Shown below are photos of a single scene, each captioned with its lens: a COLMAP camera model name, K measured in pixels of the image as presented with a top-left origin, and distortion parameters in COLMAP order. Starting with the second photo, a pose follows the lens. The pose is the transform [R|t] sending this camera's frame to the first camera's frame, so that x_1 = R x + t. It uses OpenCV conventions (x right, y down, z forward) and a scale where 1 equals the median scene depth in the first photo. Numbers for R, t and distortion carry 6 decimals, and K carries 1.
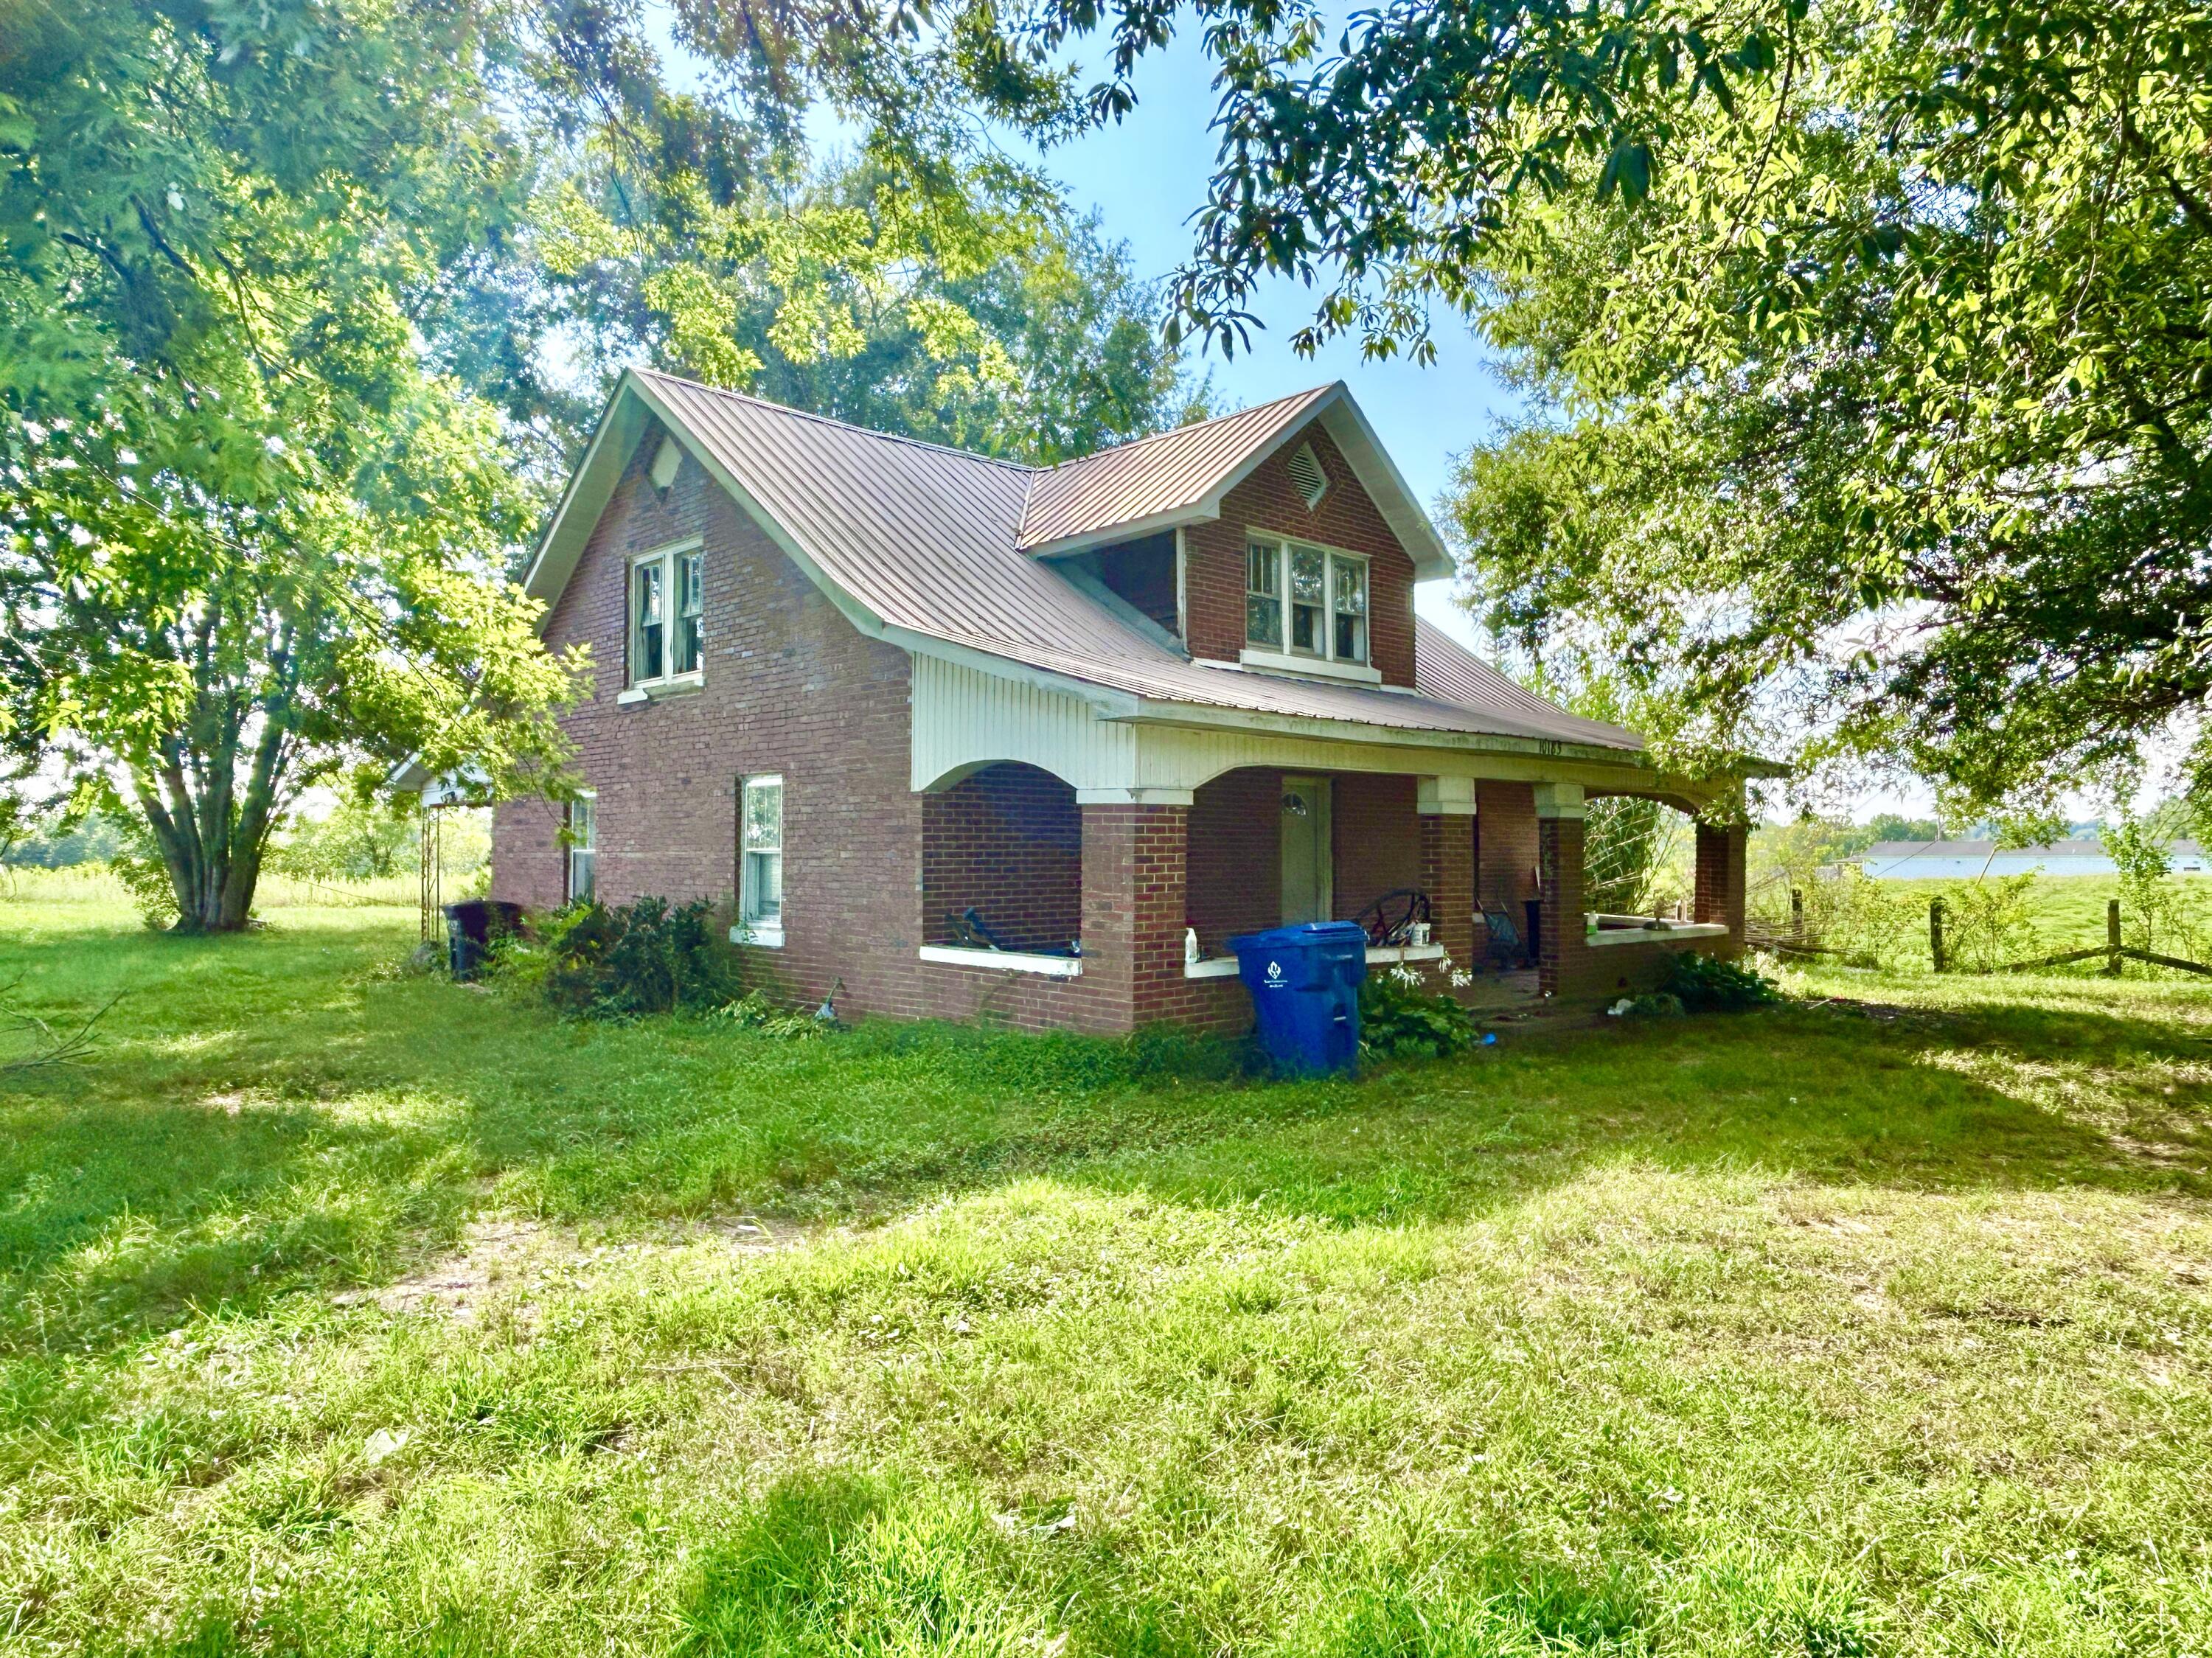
lens RADIAL K [[1353.8, 0, 1105.9], [0, 1353.8, 833.6], [0, 0, 1]] dist [0.000165, -0.000051]
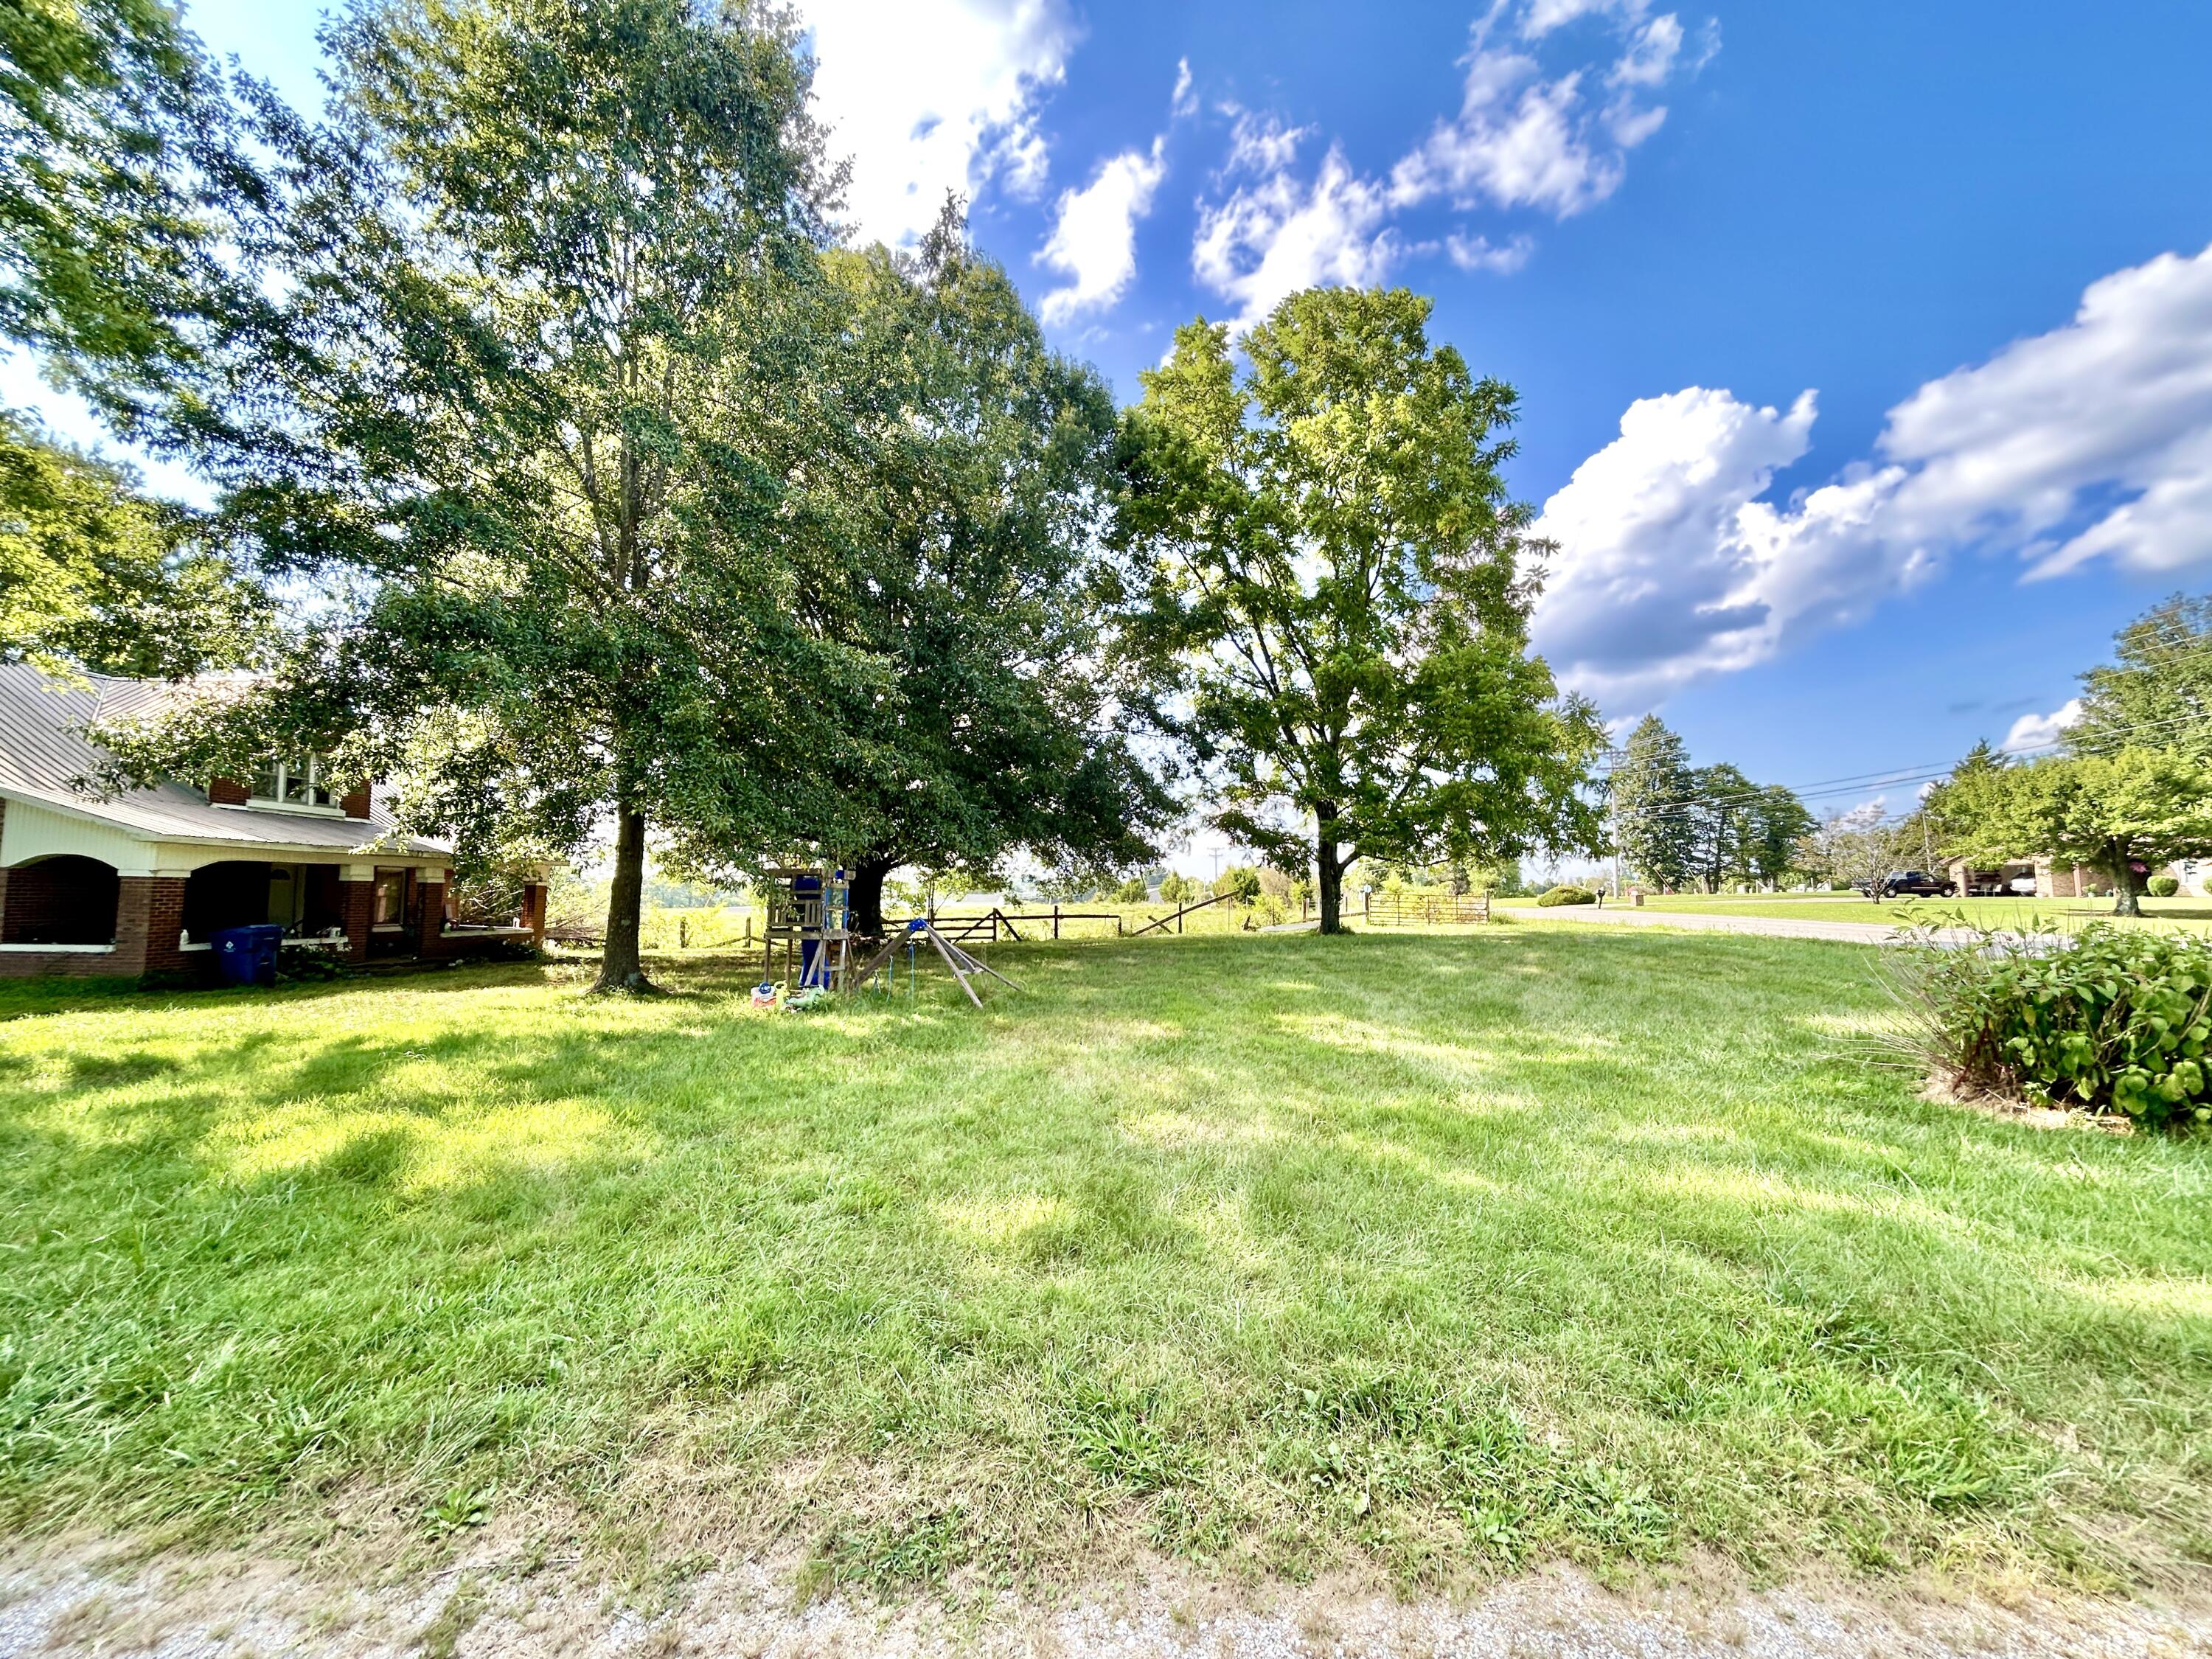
lens RADIAL K [[887.2, 0, 1106.9], [0, 887.2, 833.5], [0, 0, 1]] dist [-0.000656, -0.000203]
pose [[0.703355, 0.059581, 0.708338, 0.074926], [-0.021132, 0.997793, -0.062945, -0.028522], [-0.710525, 0.029304, 0.703062, -1.044240]]
